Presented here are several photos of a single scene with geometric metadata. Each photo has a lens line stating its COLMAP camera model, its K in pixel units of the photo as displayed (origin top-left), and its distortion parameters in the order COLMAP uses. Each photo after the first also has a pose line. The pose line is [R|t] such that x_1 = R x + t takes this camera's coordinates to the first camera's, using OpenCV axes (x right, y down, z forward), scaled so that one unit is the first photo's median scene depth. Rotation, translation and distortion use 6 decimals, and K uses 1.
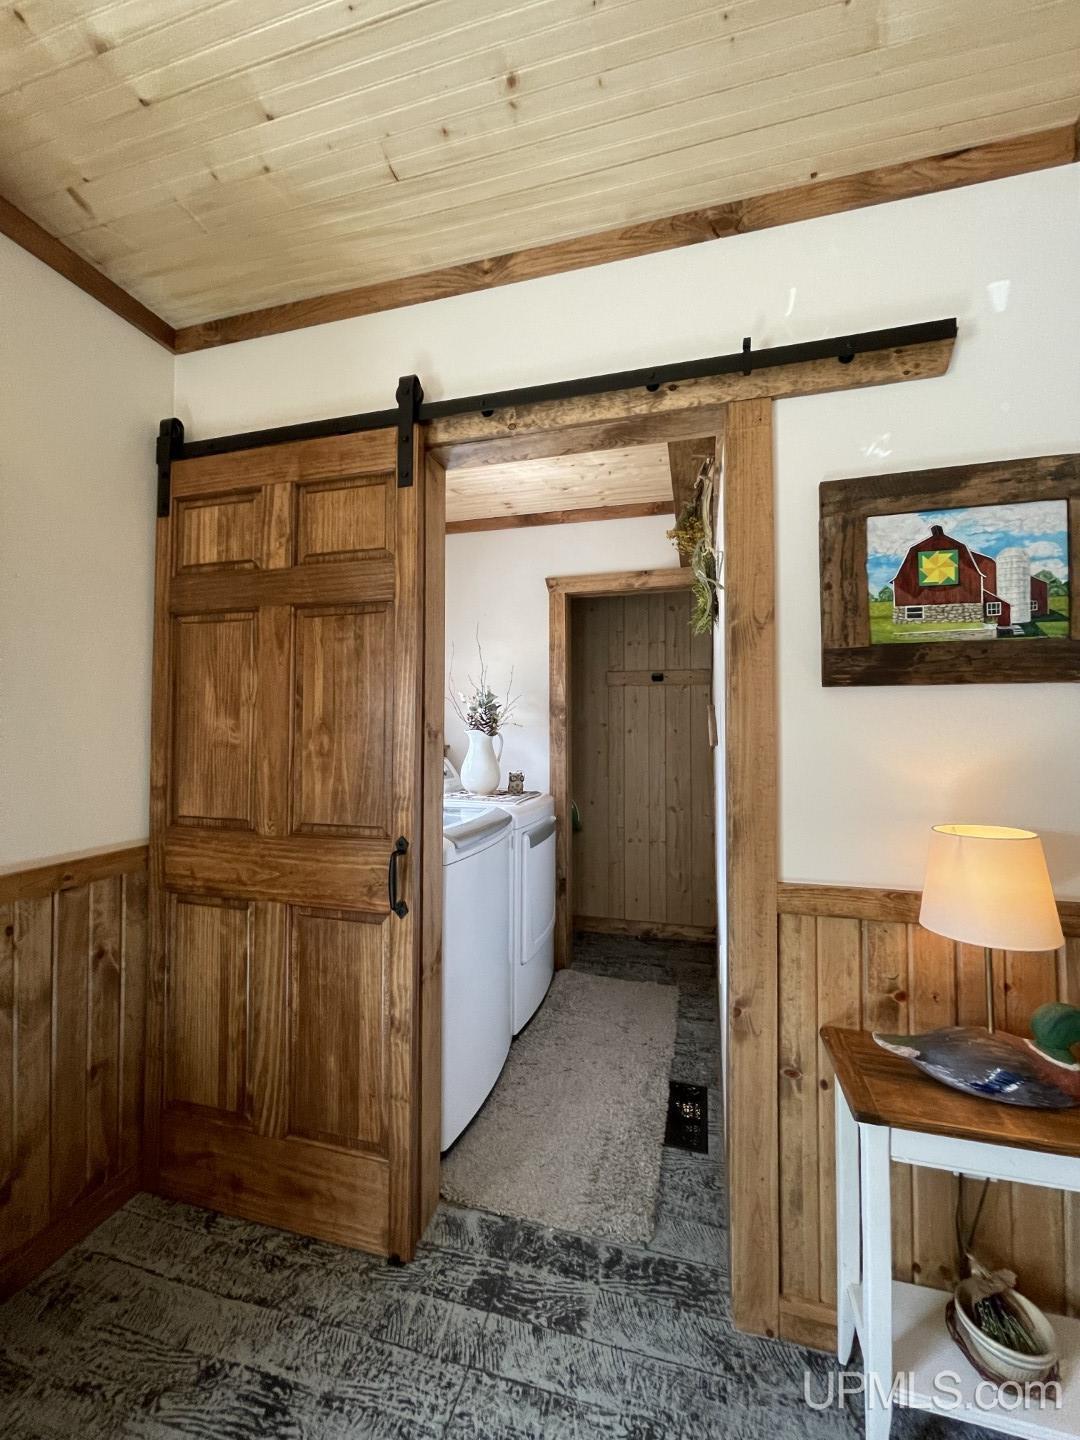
lens RADIAL K [[585.1, 0, 537.1], [0, 585.1, 722.1], [0, 0, 1]] dist [-0.000361, -0.000439]
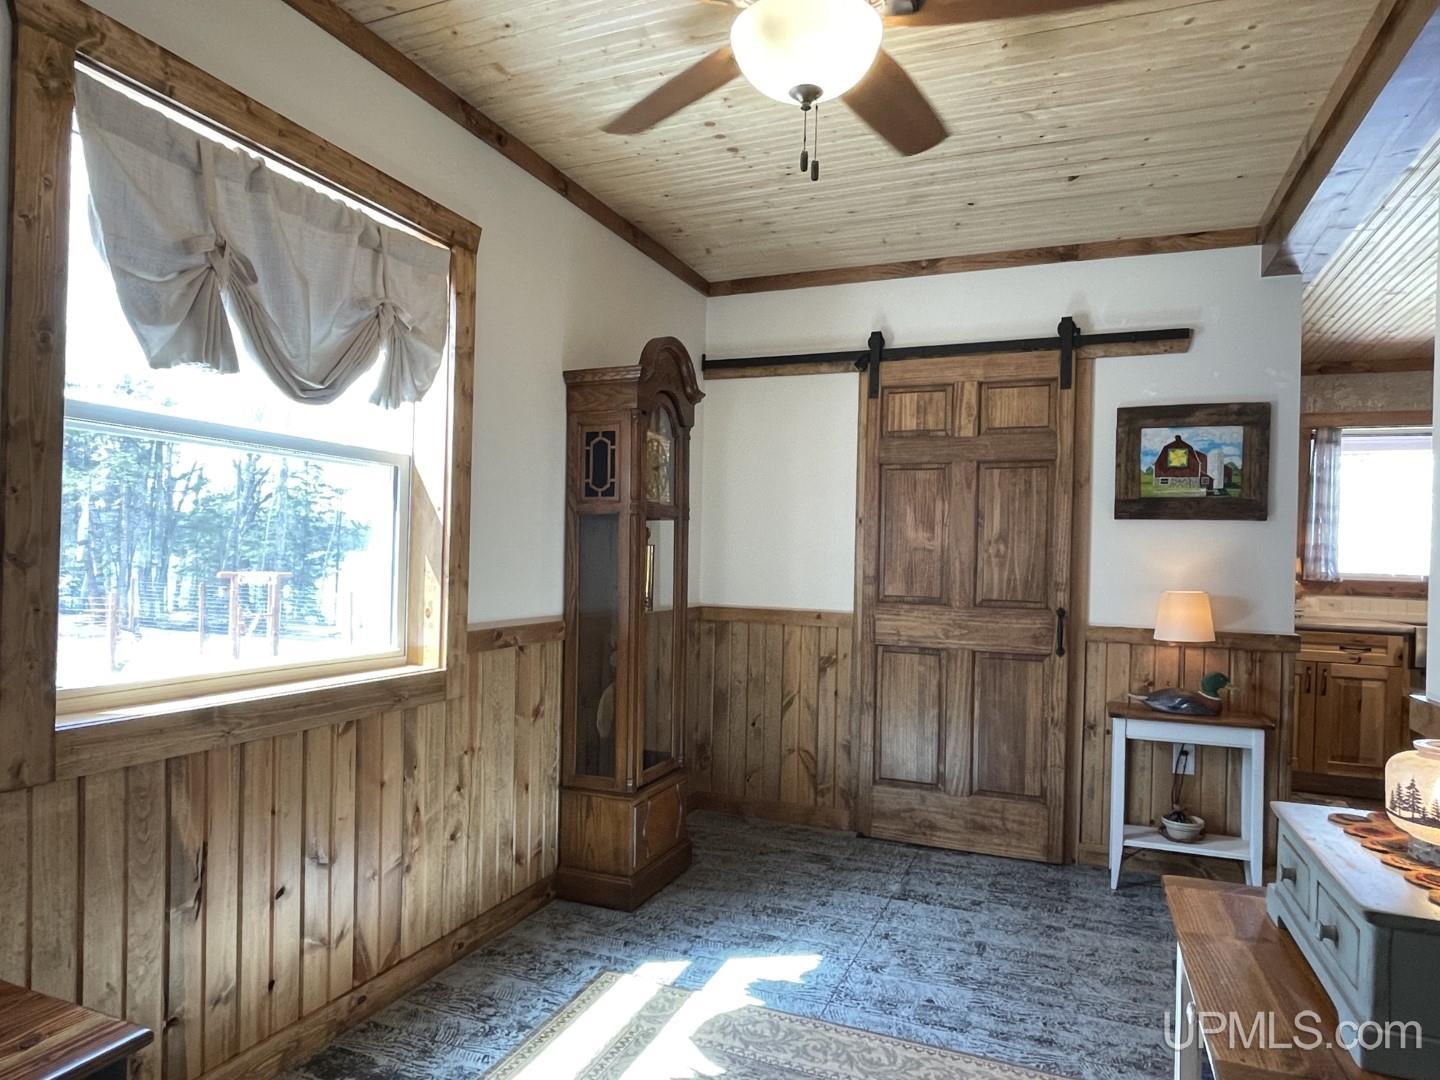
lens RADIAL K [[889.4, 0, 711.2], [0, 889.4, 562.5], [0, 0, 1]] dist [-0.001423, 0.000849]
pose [[0.990847, 0.022365, -0.133127, -0.411127], [-0.018799, 0.999432, 0.027983, 0.022345], [0.133678, -0.025224, 0.990704, -2.020636]]
